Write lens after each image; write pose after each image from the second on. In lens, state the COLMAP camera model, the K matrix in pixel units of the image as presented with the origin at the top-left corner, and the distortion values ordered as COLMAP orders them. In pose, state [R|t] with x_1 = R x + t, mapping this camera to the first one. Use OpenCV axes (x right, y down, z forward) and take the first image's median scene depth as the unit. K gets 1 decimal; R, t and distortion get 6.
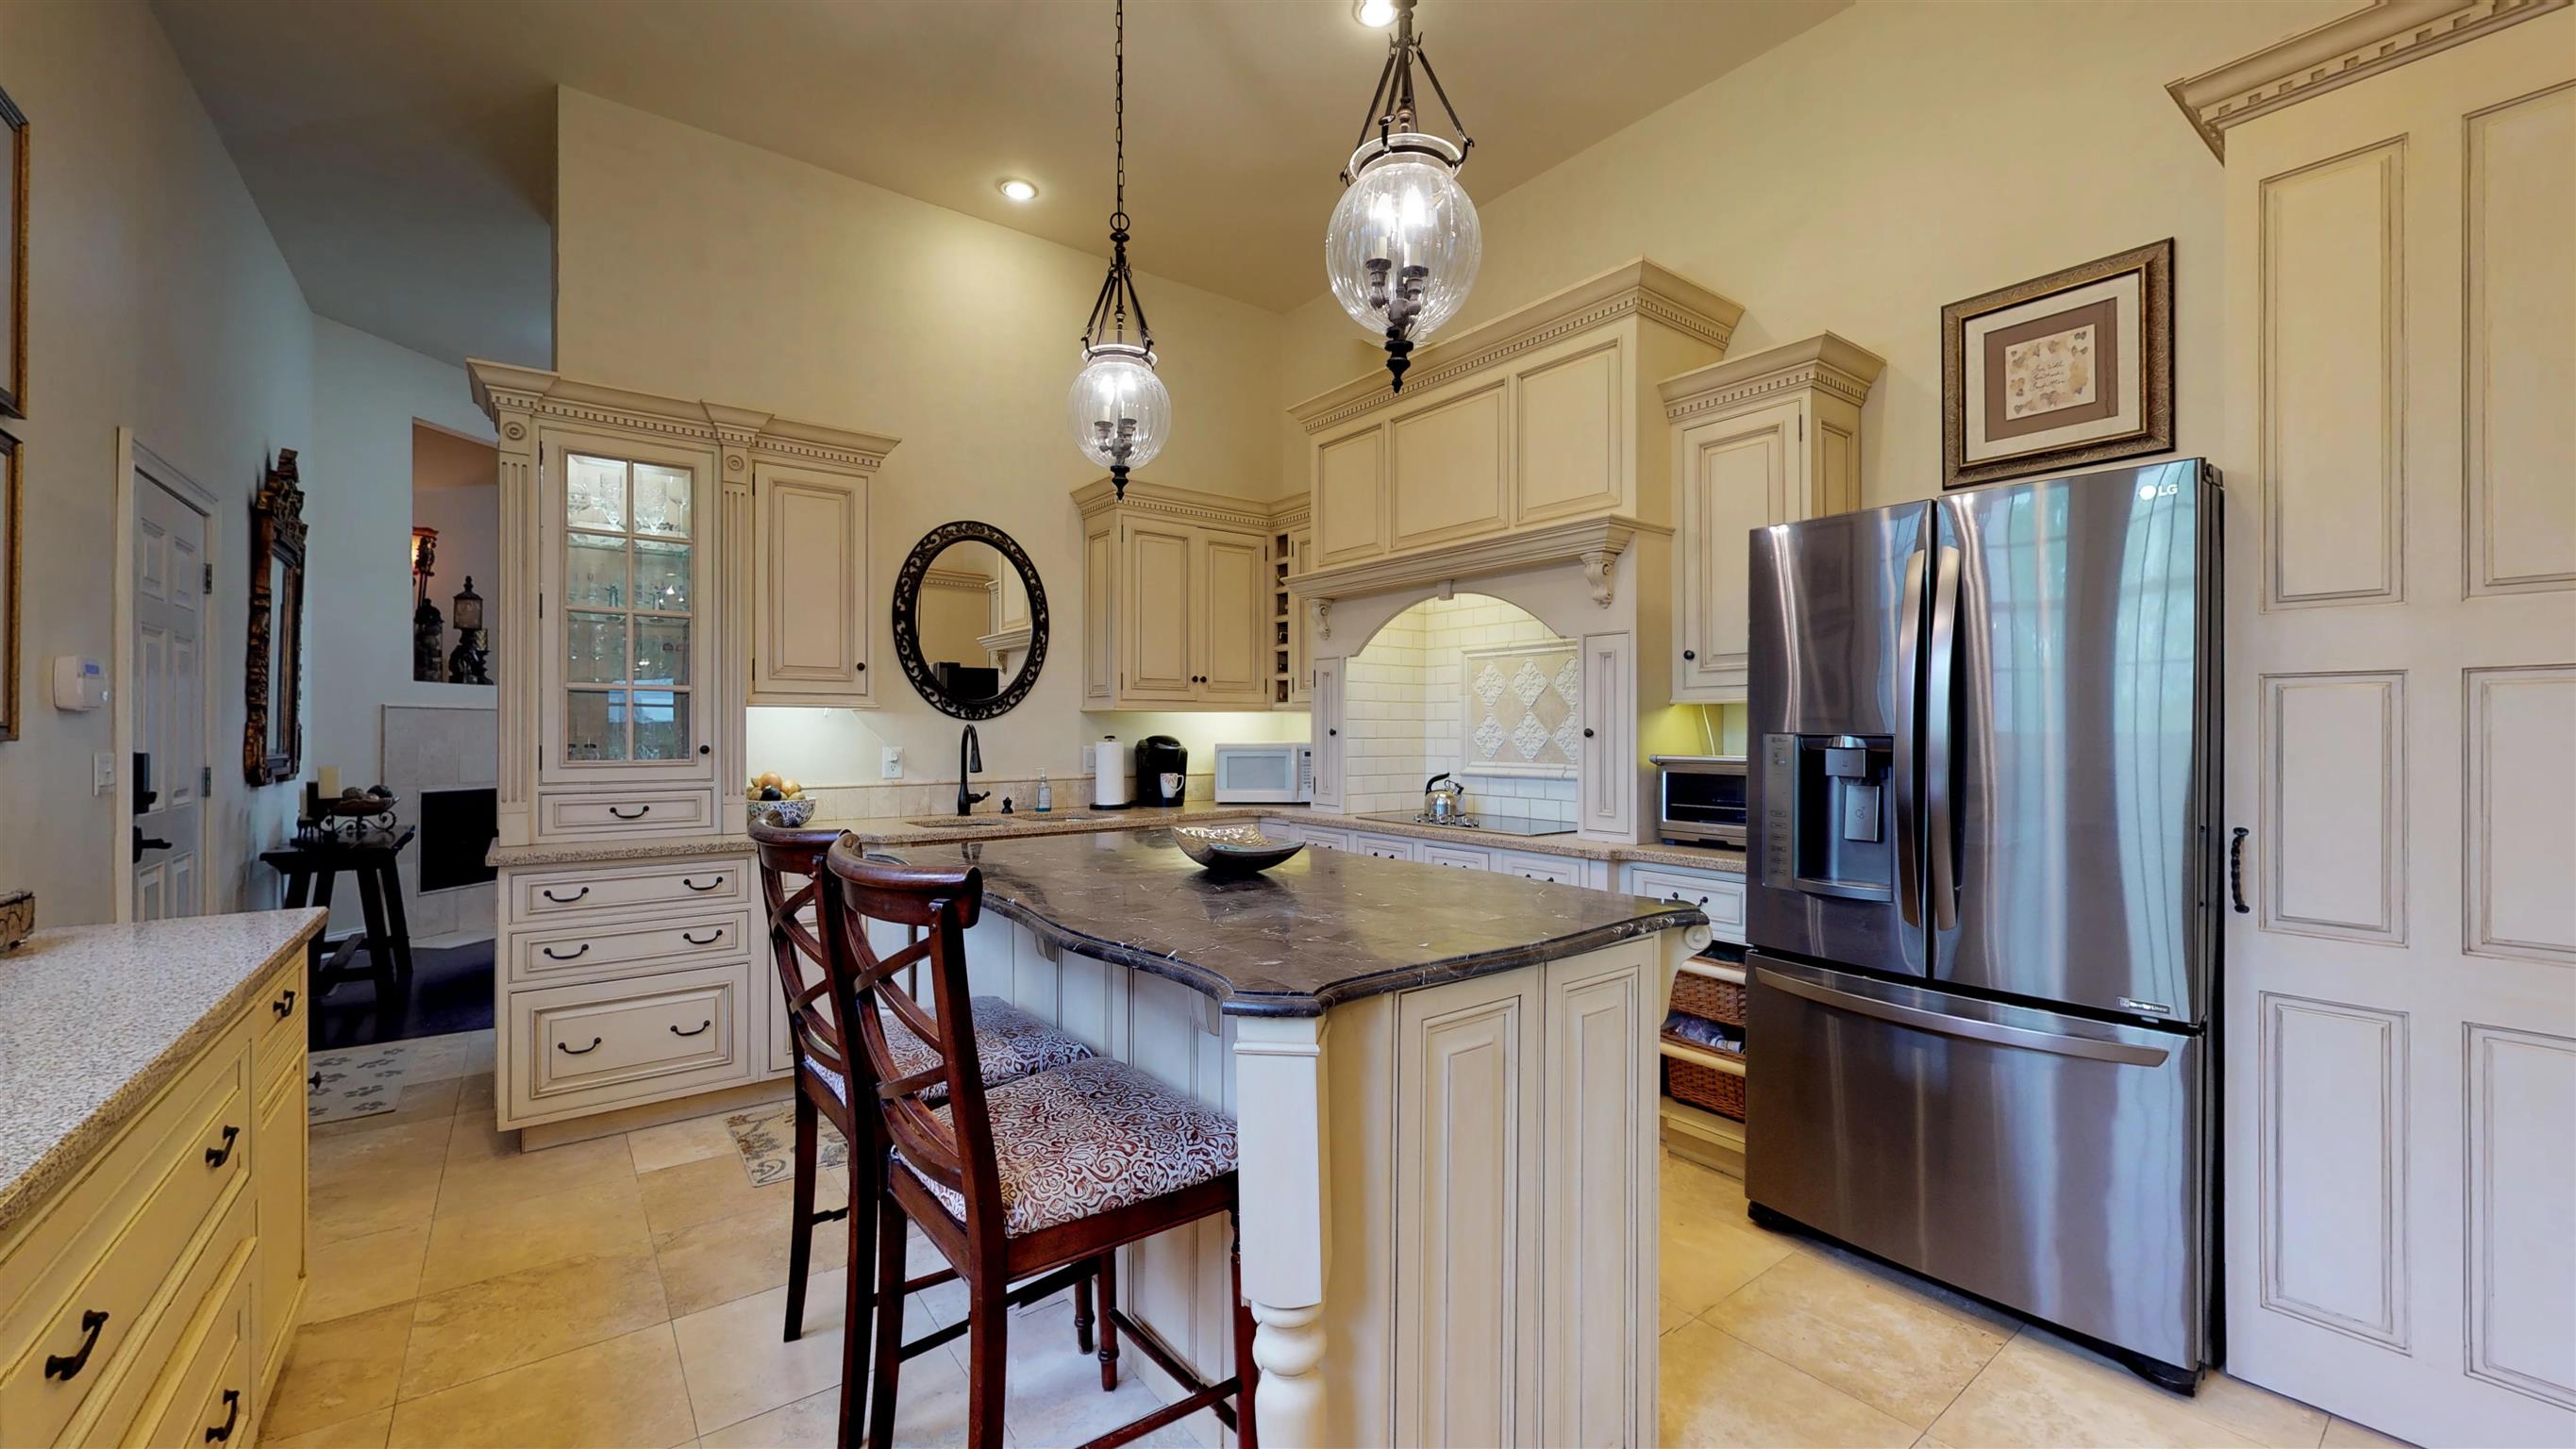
lens RADIAL K [[997.9, 0, 1280.7], [0, 997.9, 730.2], [0, 0, 1]] dist [-0.003813, -0.000442]
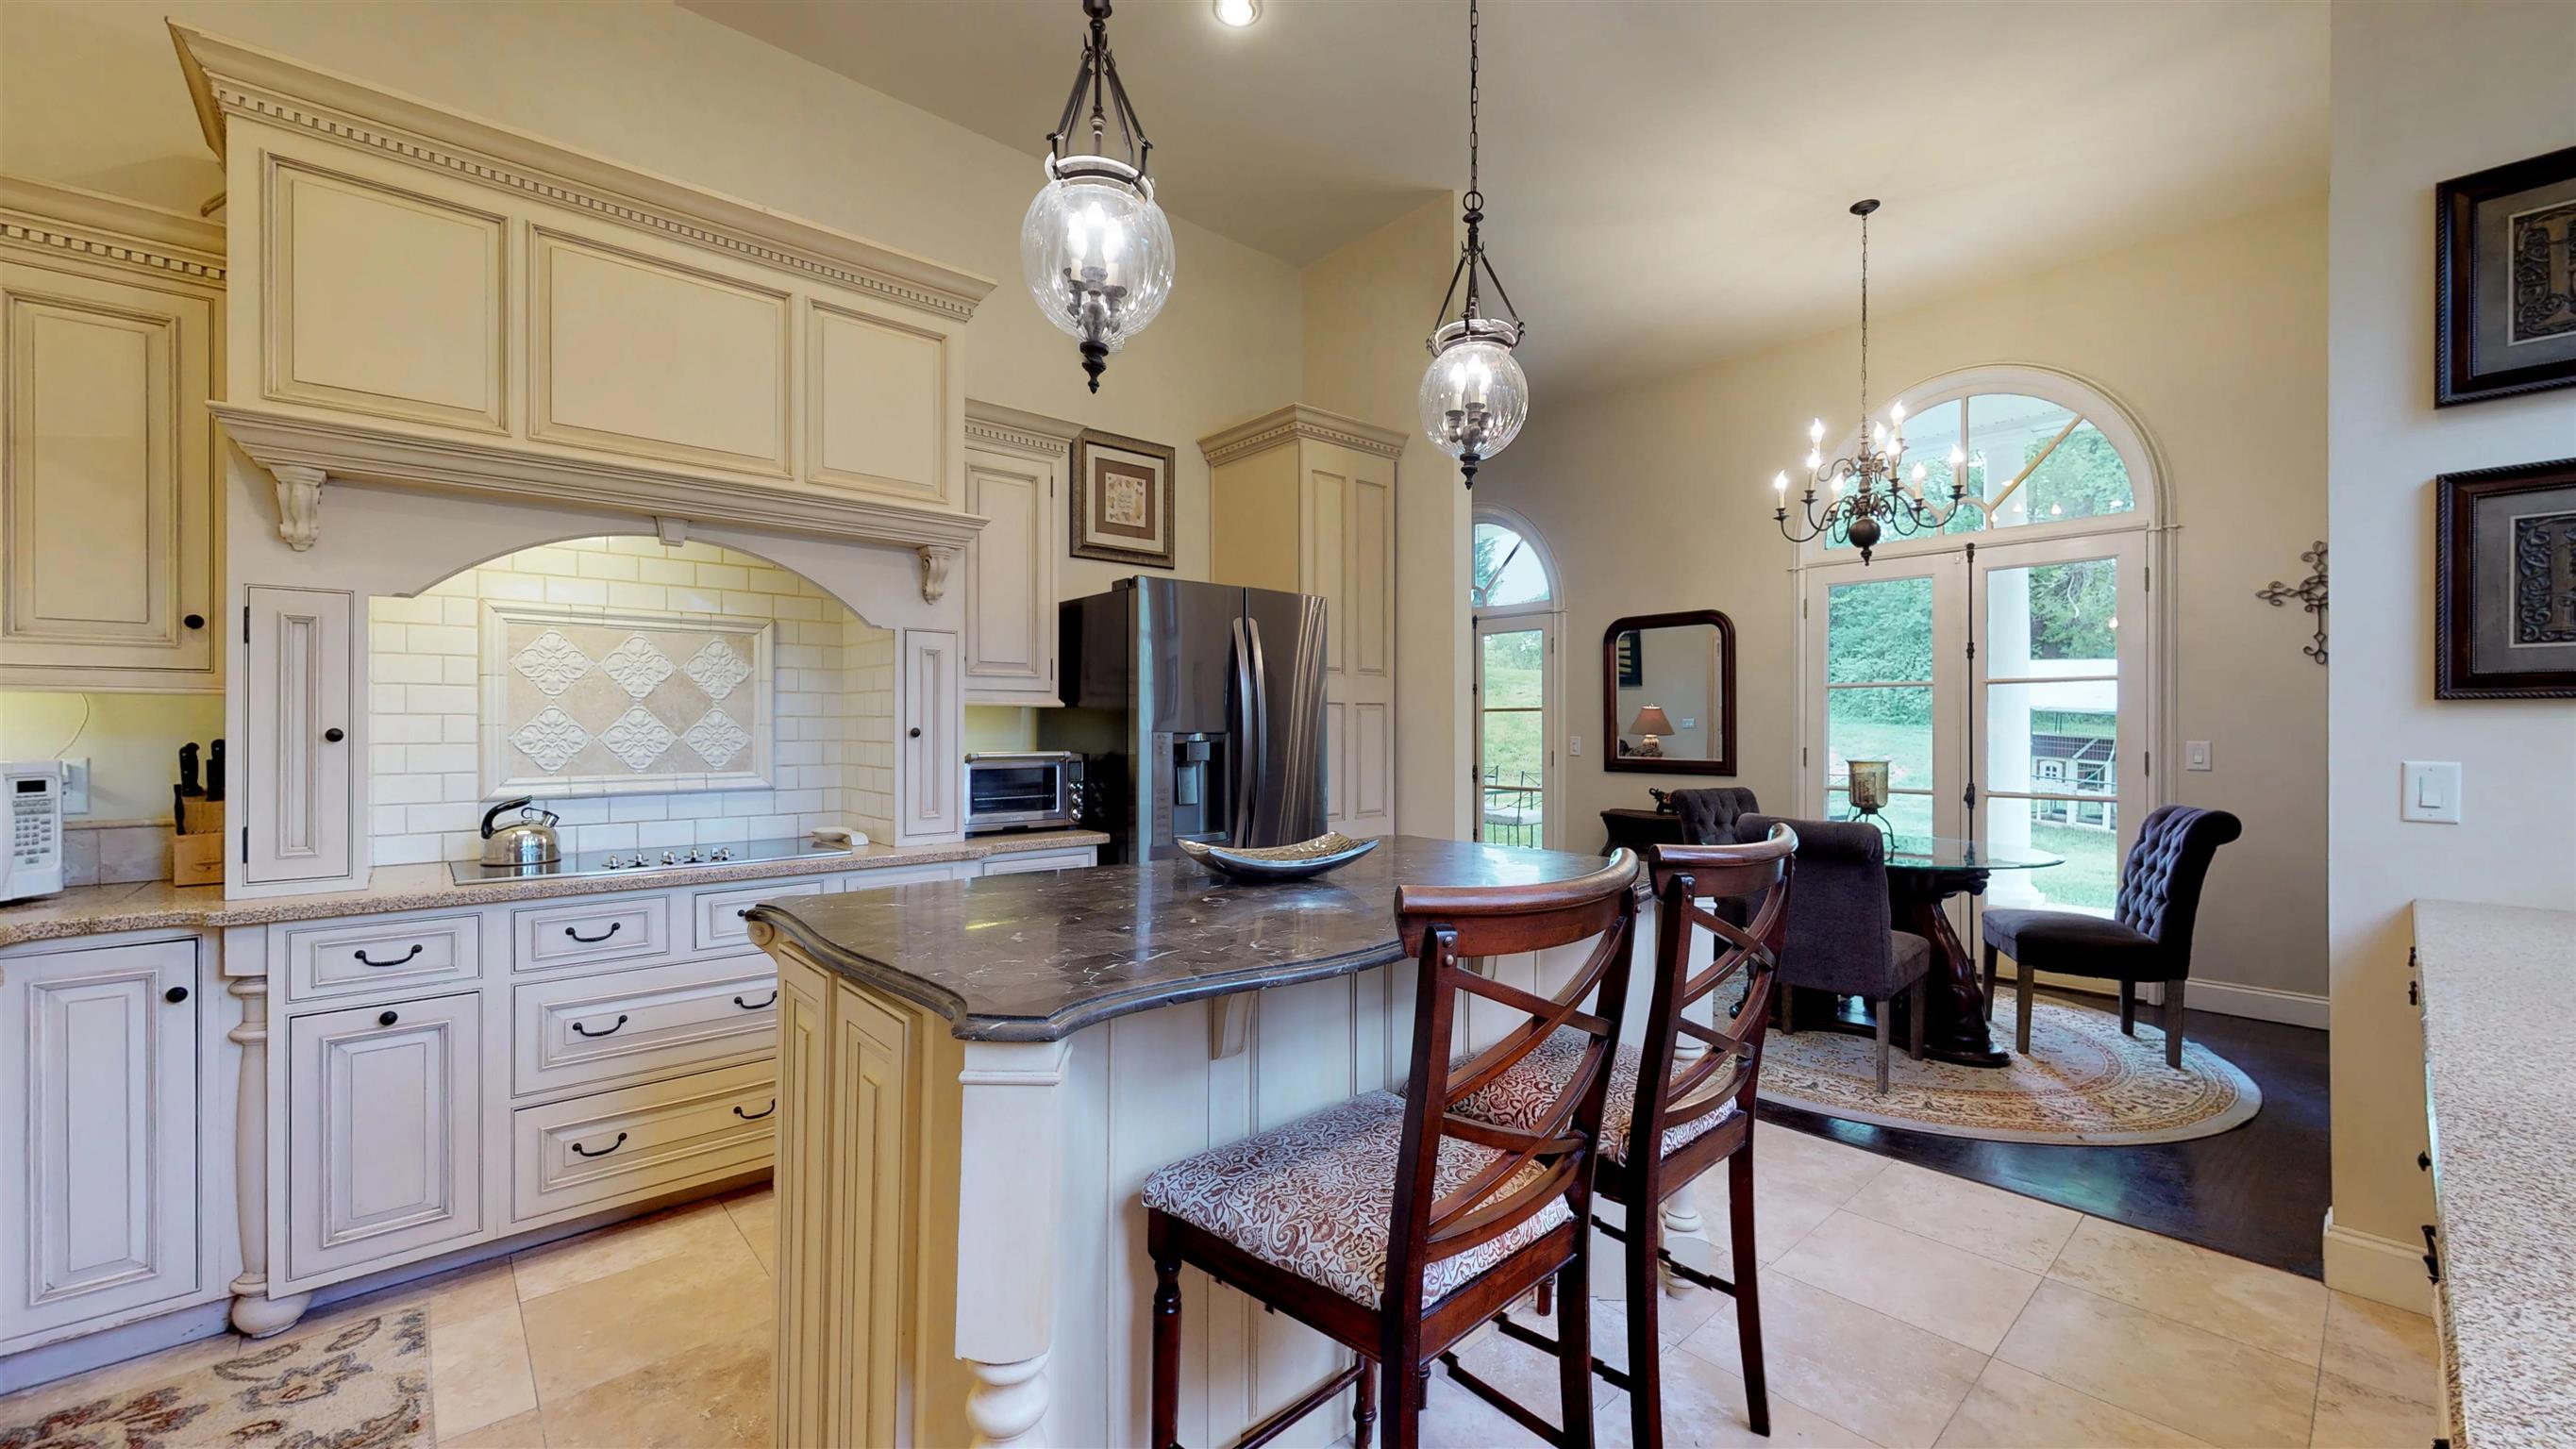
lens RADIAL K [[997.9, 0, 1289.0], [0, 997.9, 730.3], [0, 0, 1]] dist [-0.003813, -0.000442]
pose [[-0.085047, -0.001200, 0.996376, -0.547209], [0.002323, 0.999996, 0.001403, 0.000124], [-0.996374, 0.002434, -0.085044, 0.596123]]
